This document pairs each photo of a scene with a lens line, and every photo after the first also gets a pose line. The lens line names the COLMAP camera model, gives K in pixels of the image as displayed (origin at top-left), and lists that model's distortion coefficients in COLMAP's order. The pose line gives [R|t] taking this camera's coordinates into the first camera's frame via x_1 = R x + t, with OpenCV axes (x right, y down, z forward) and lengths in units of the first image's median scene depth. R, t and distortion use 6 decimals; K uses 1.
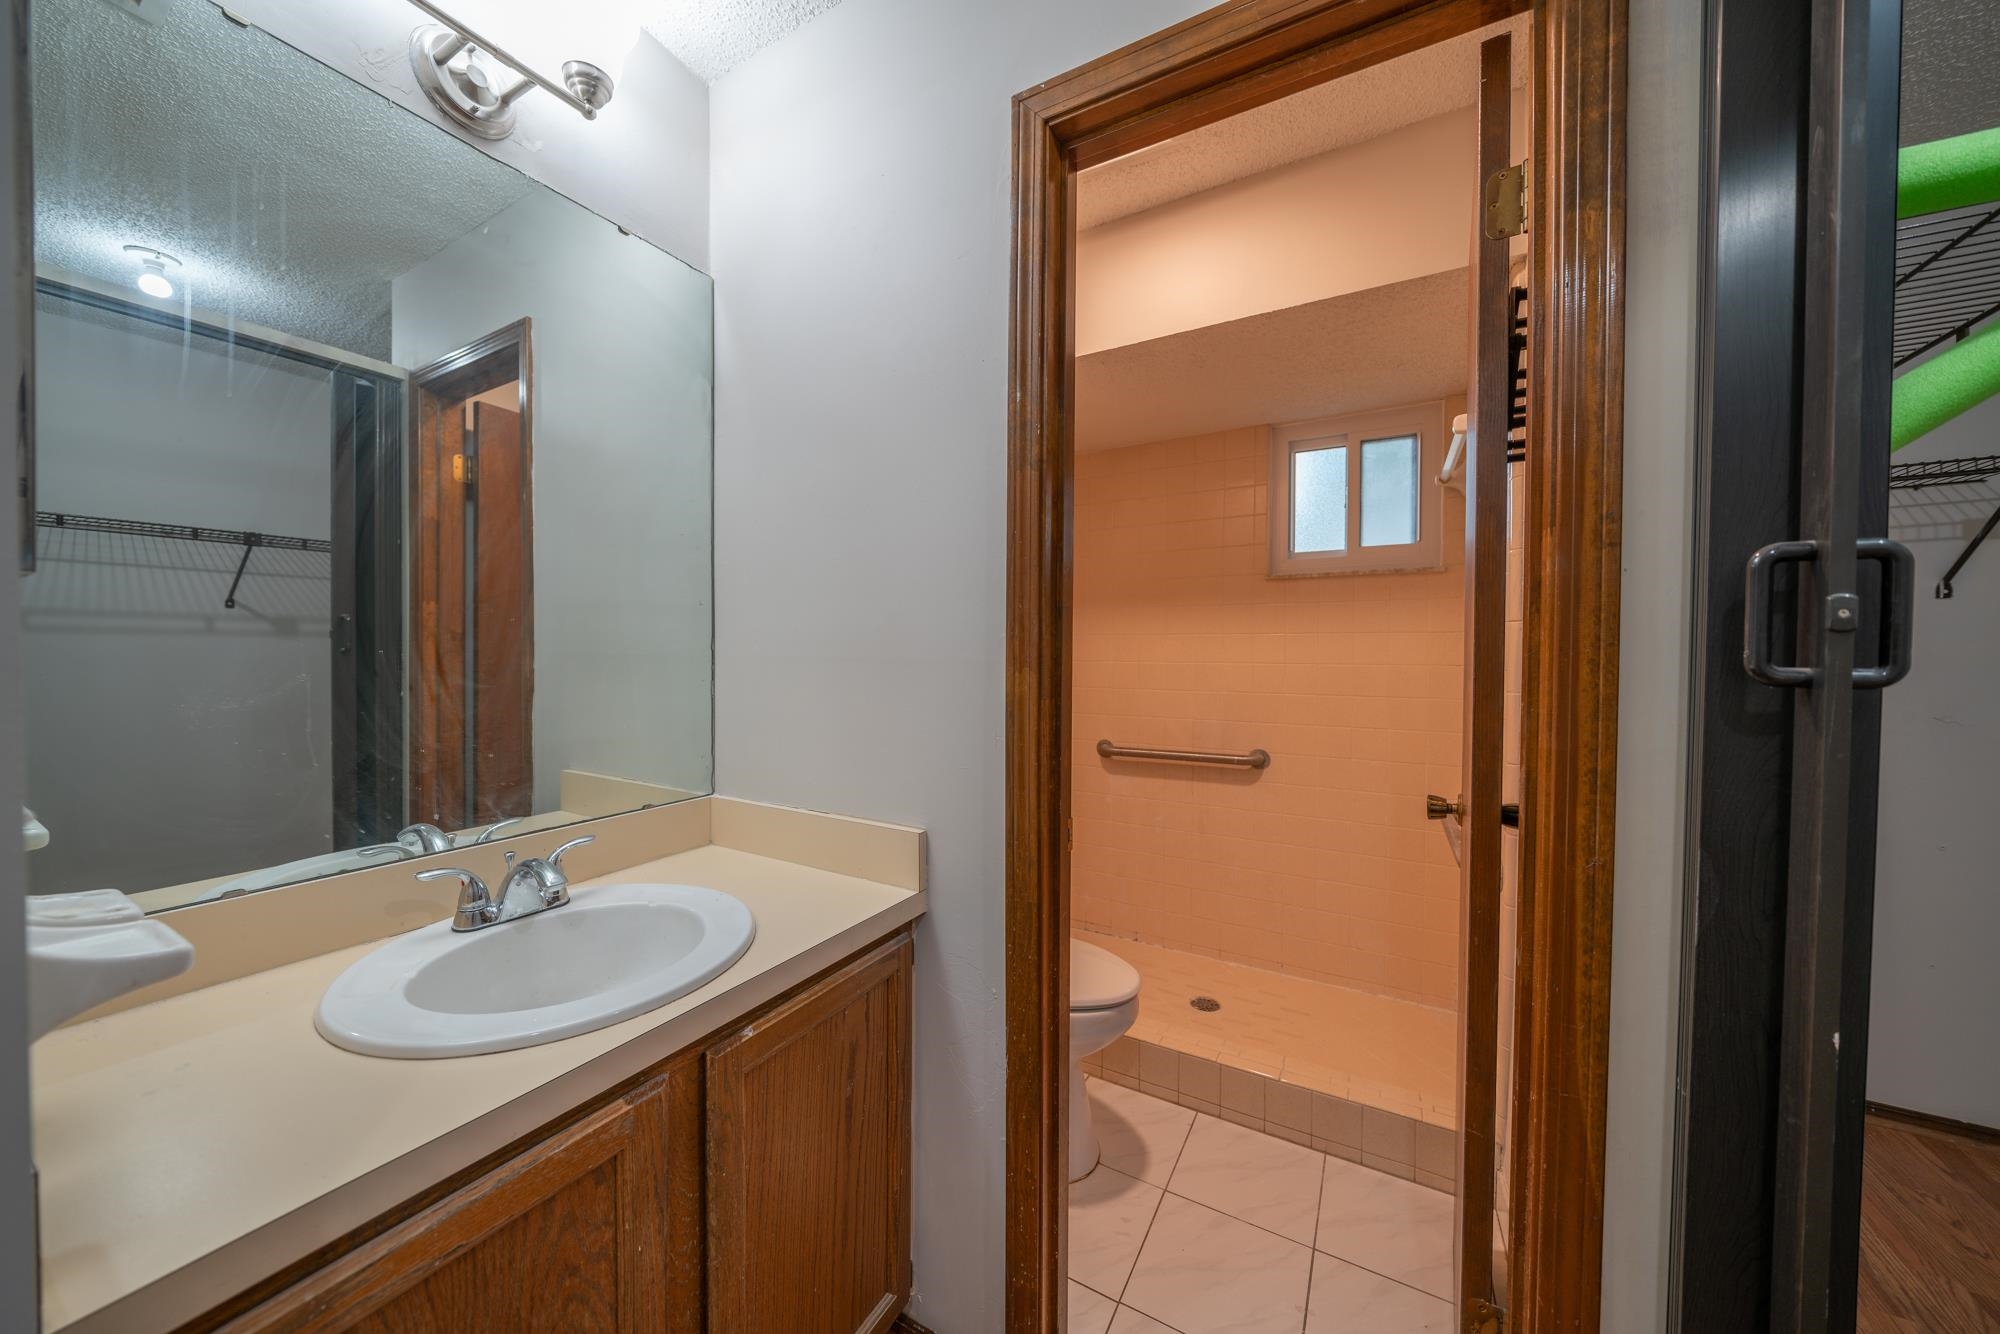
lens RADIAL K [[680.5, 0, 994.0], [0, 680.5, 662.6], [0, 0, 1]] dist [-0.008243, 0.000331]
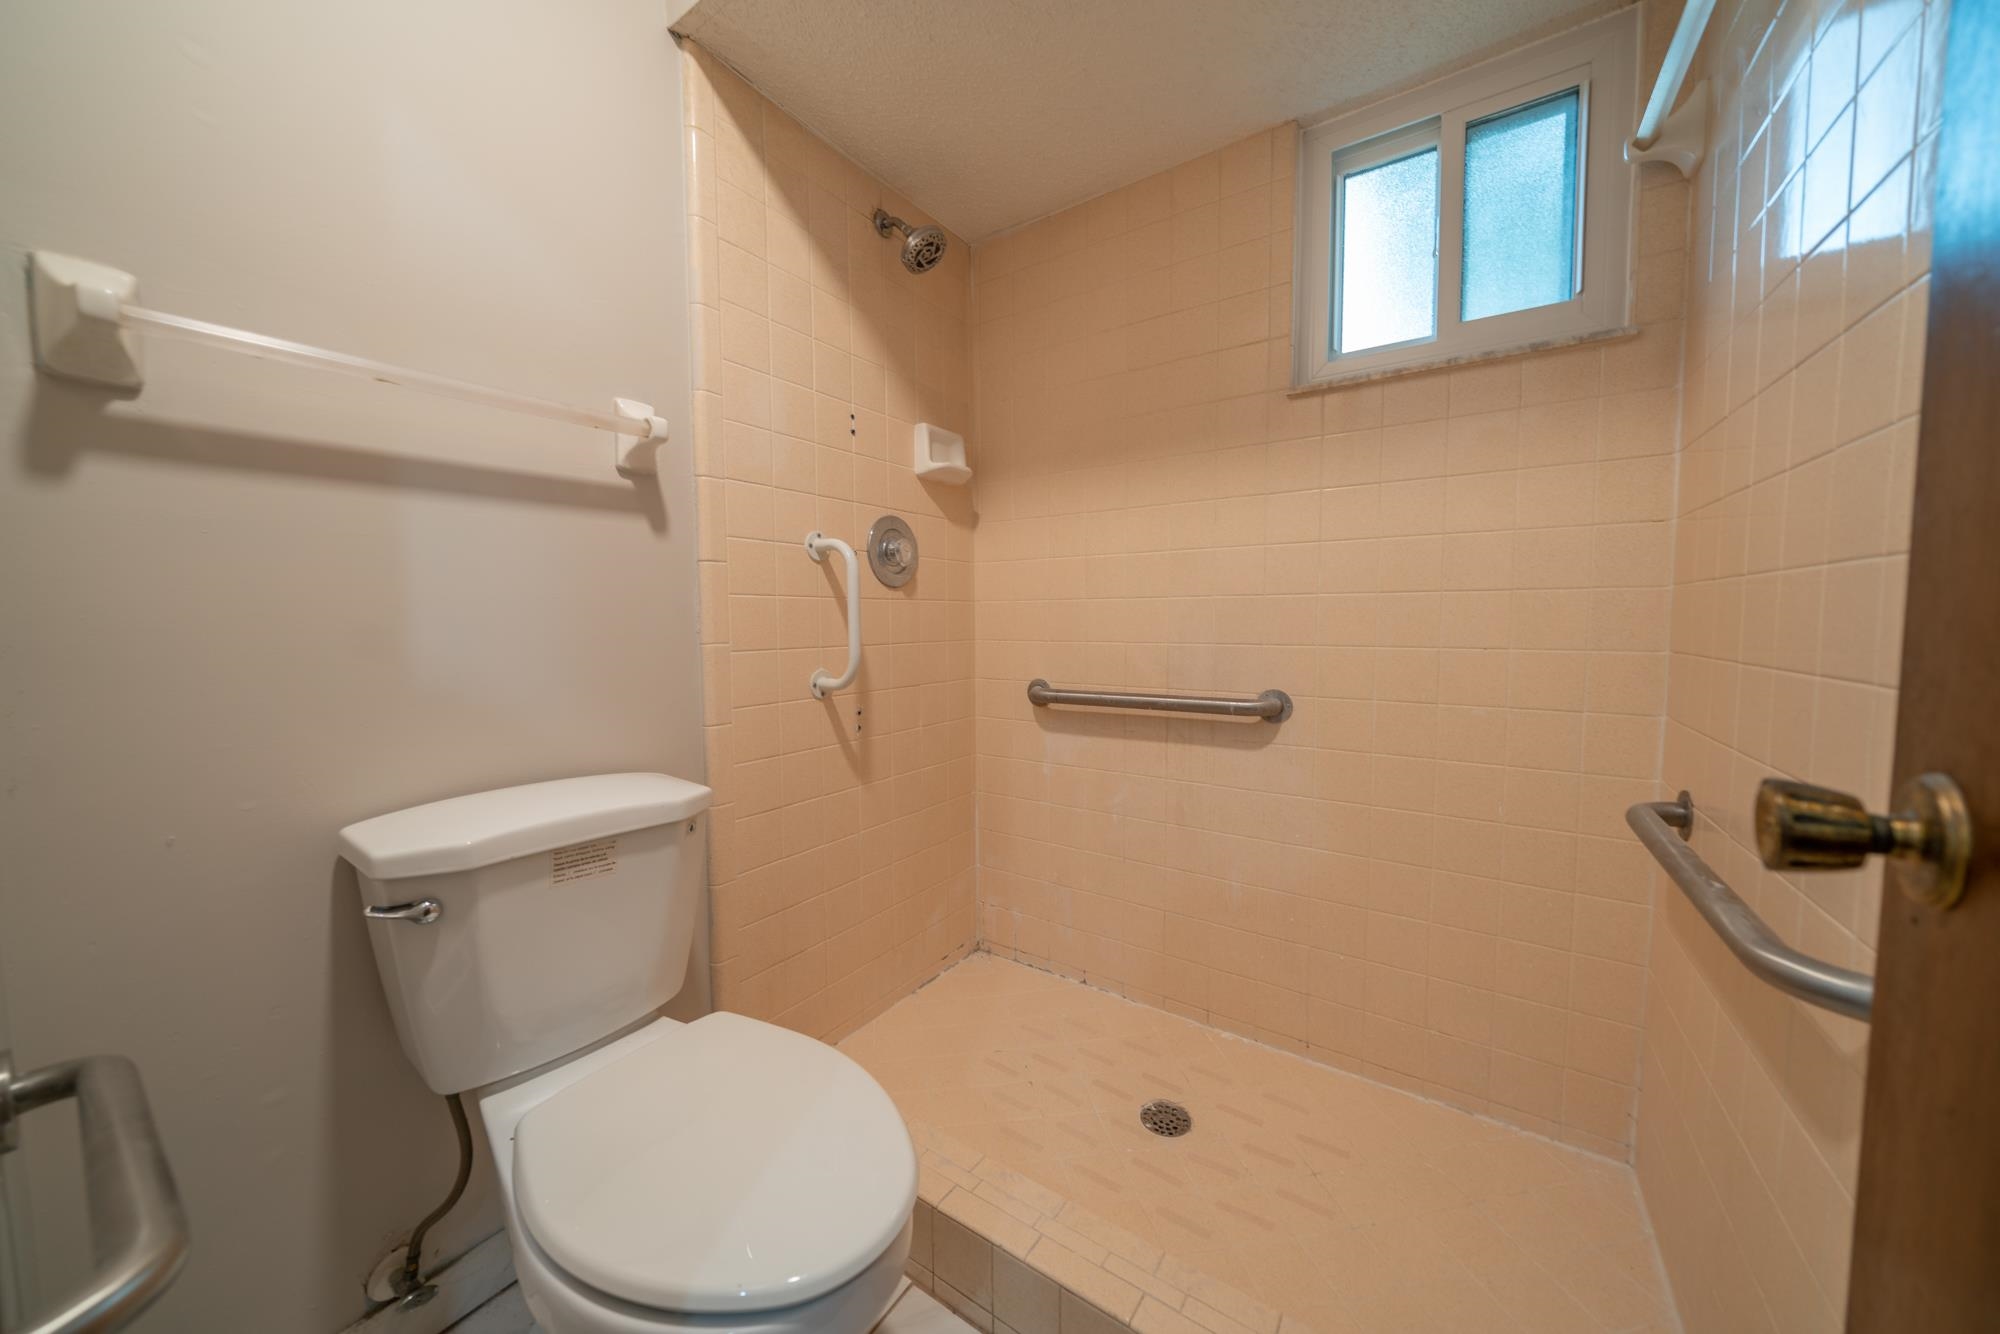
lens RADIAL K [[680.5, 0, 998.1], [0, 680.5, 665.0], [0, 0, 1]] dist [-0.008243, 0.000331]
pose [[0.996774, -0.006042, -0.080038, 0.197893], [0.010286, 0.998556, 0.052722, 0.072758], [0.079604, -0.053375, 0.995397, 0.390954]]
